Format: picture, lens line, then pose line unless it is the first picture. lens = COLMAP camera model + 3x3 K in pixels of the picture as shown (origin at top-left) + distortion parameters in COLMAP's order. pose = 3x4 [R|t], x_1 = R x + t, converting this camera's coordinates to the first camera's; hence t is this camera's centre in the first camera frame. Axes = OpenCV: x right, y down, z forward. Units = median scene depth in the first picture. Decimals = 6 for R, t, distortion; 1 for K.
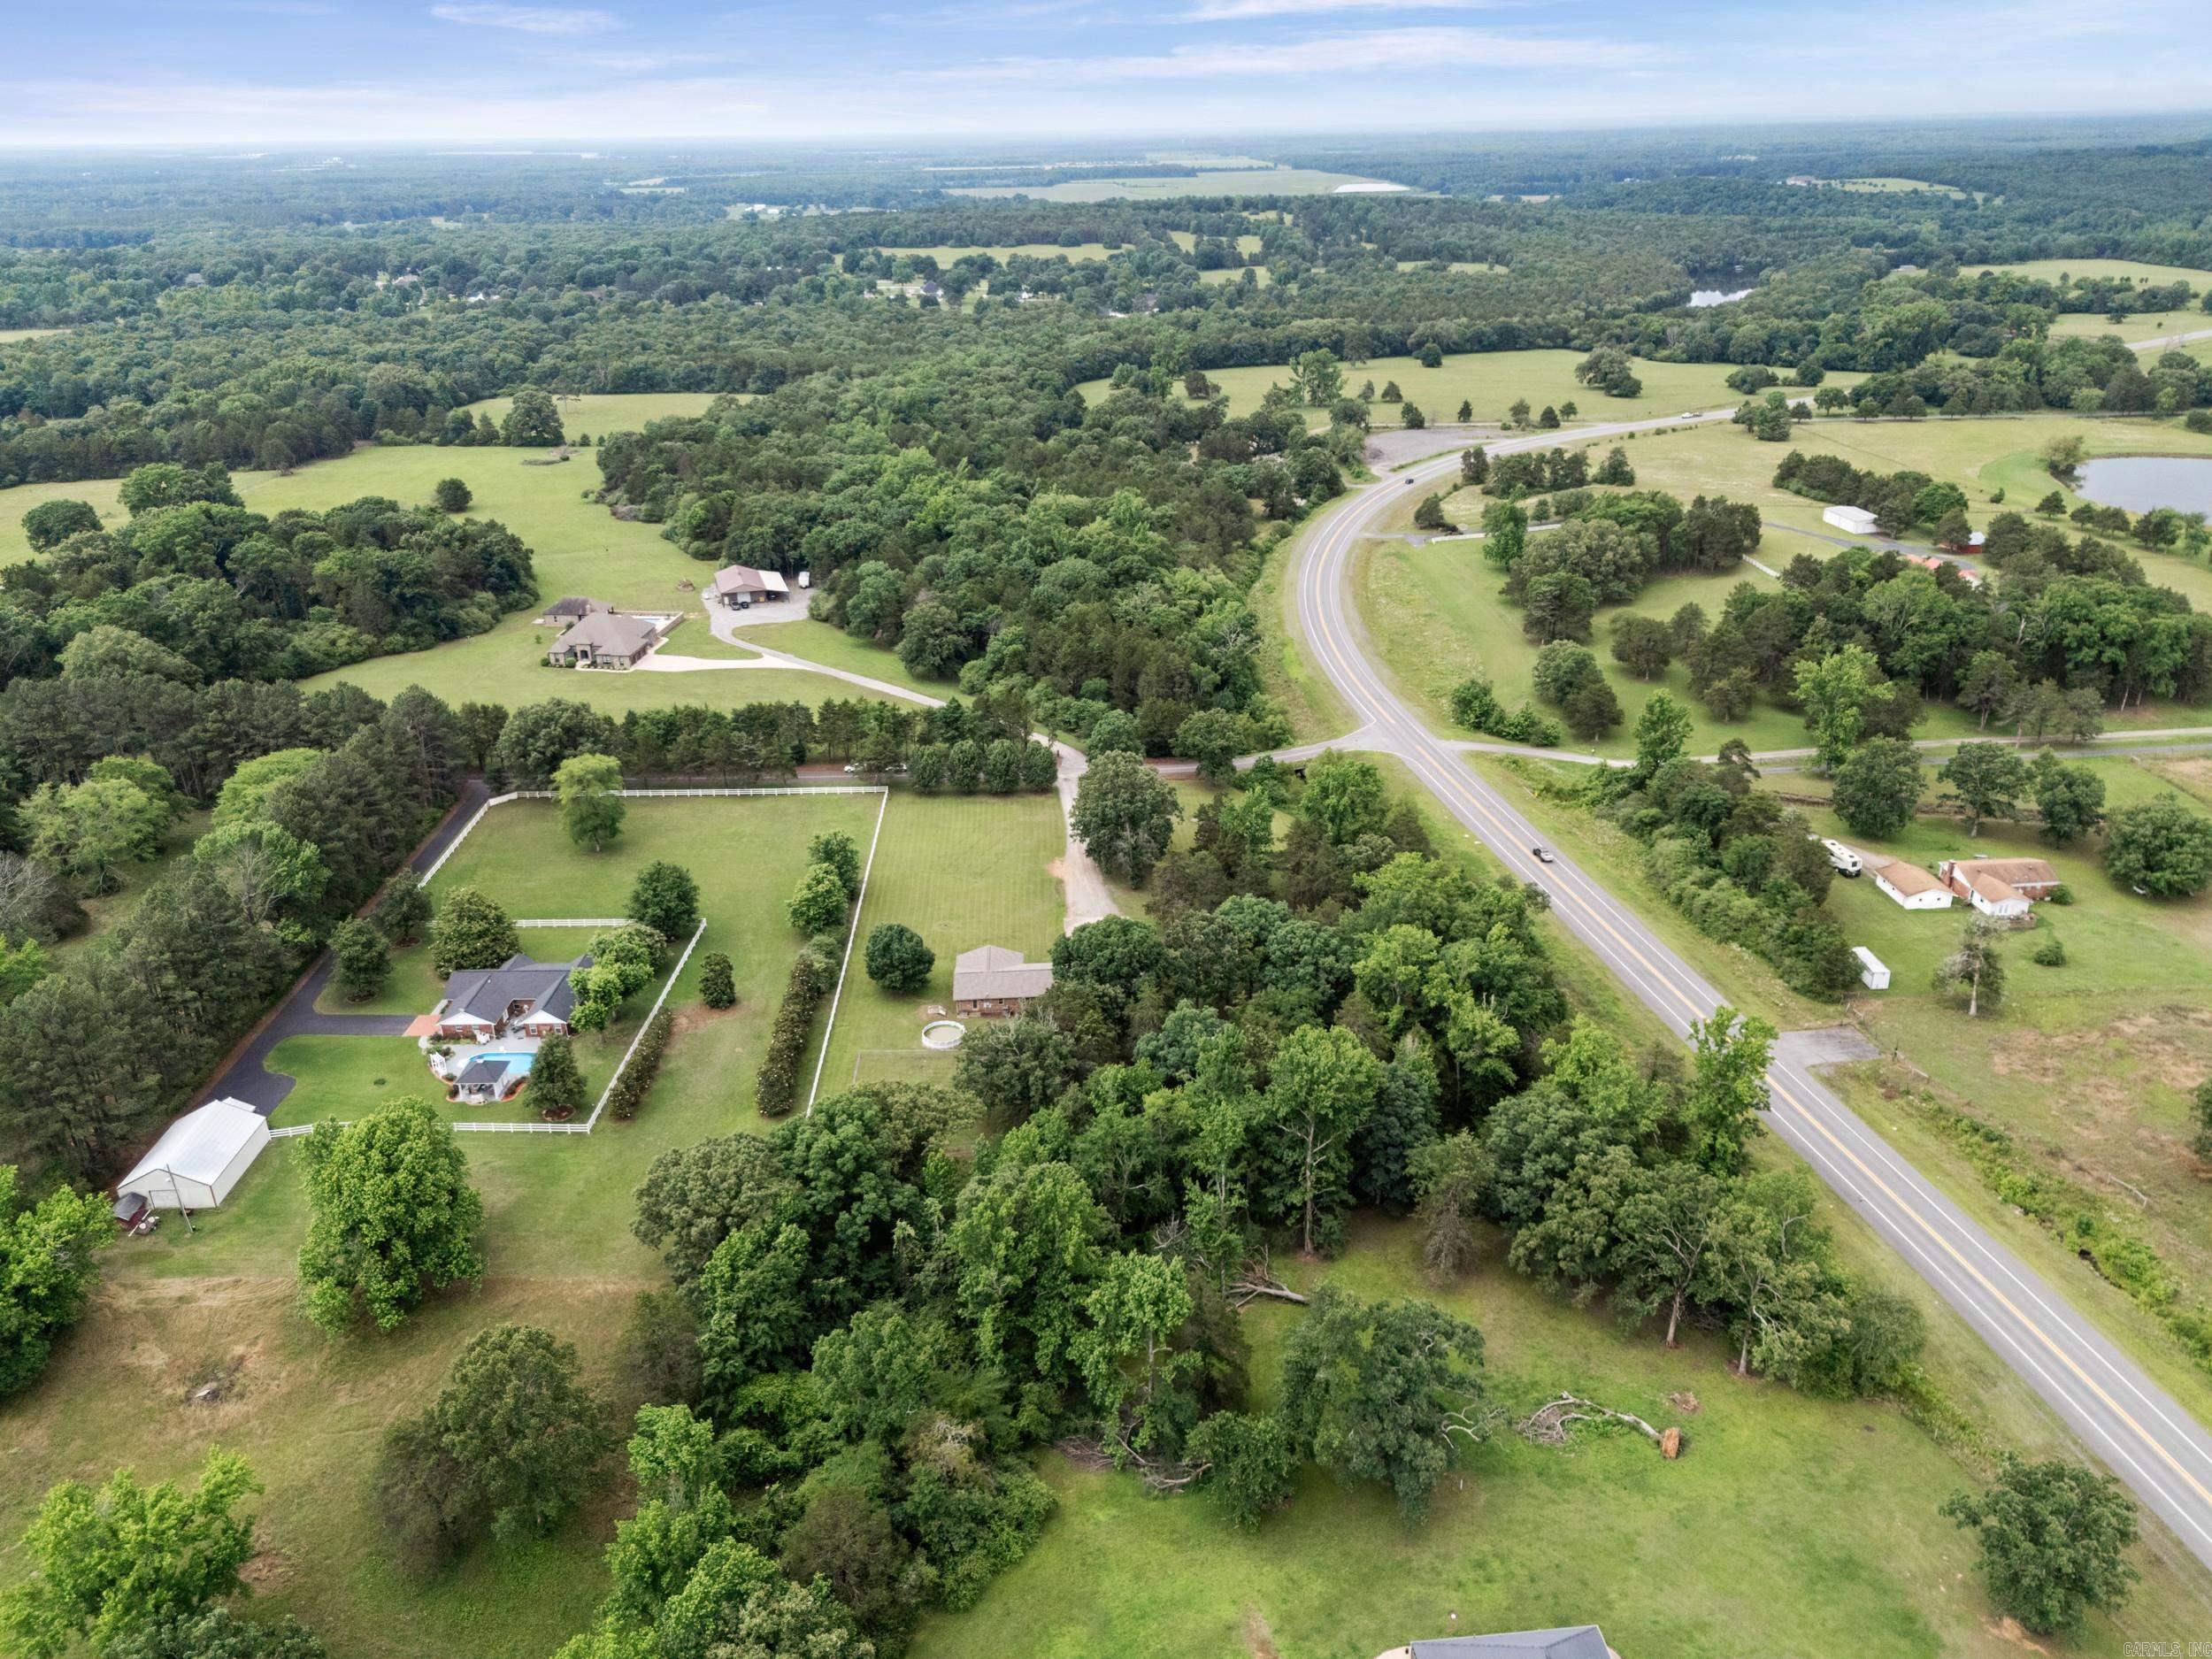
lens RADIAL K [[1631.6, 0, 1106.0], [0, 1631.6, 829.5], [0, 0, 1]] dist [0.062248, -0.048411]
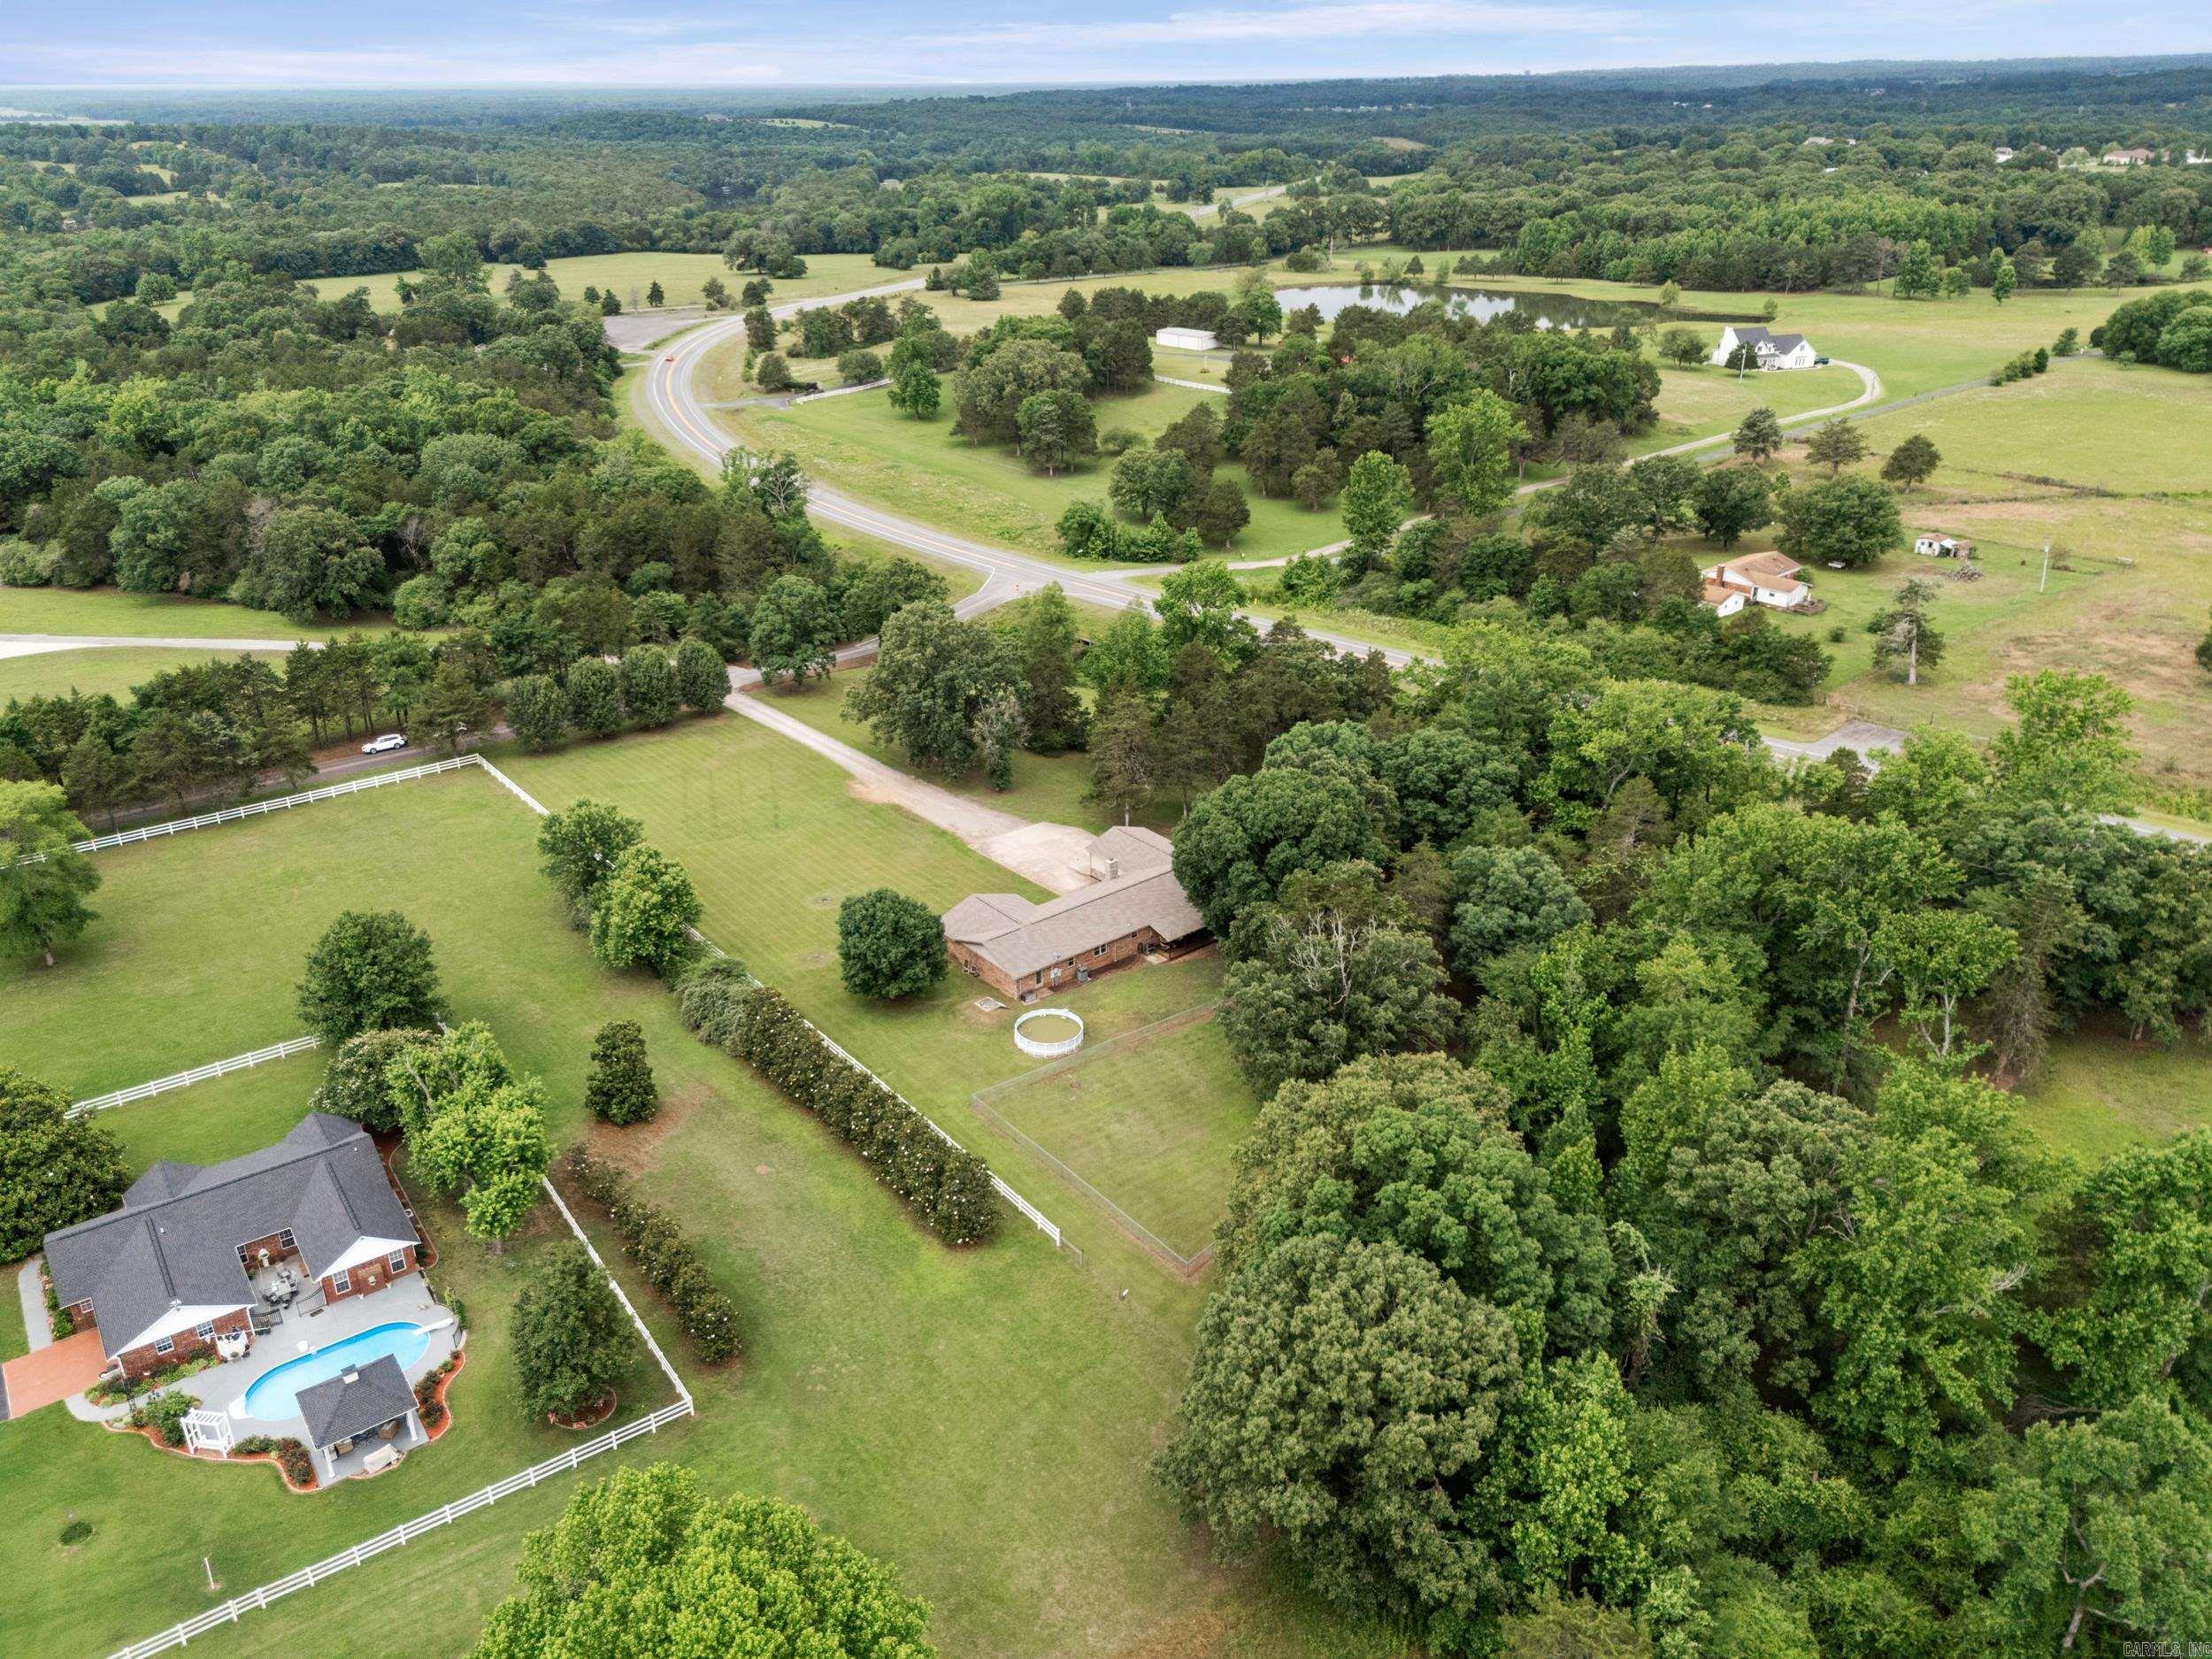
lens RADIAL K [[1631.6, 0, 1106.0], [0, 1631.6, 829.5], [0, 0, 1]] dist [0.062248, -0.048411]
pose [[0.805381, -0.238378, 0.542714, -0.288403], [0.230171, 0.969495, 0.084263, 0.004078], [-0.546245, 0.057053, 0.835680, 0.344889]]
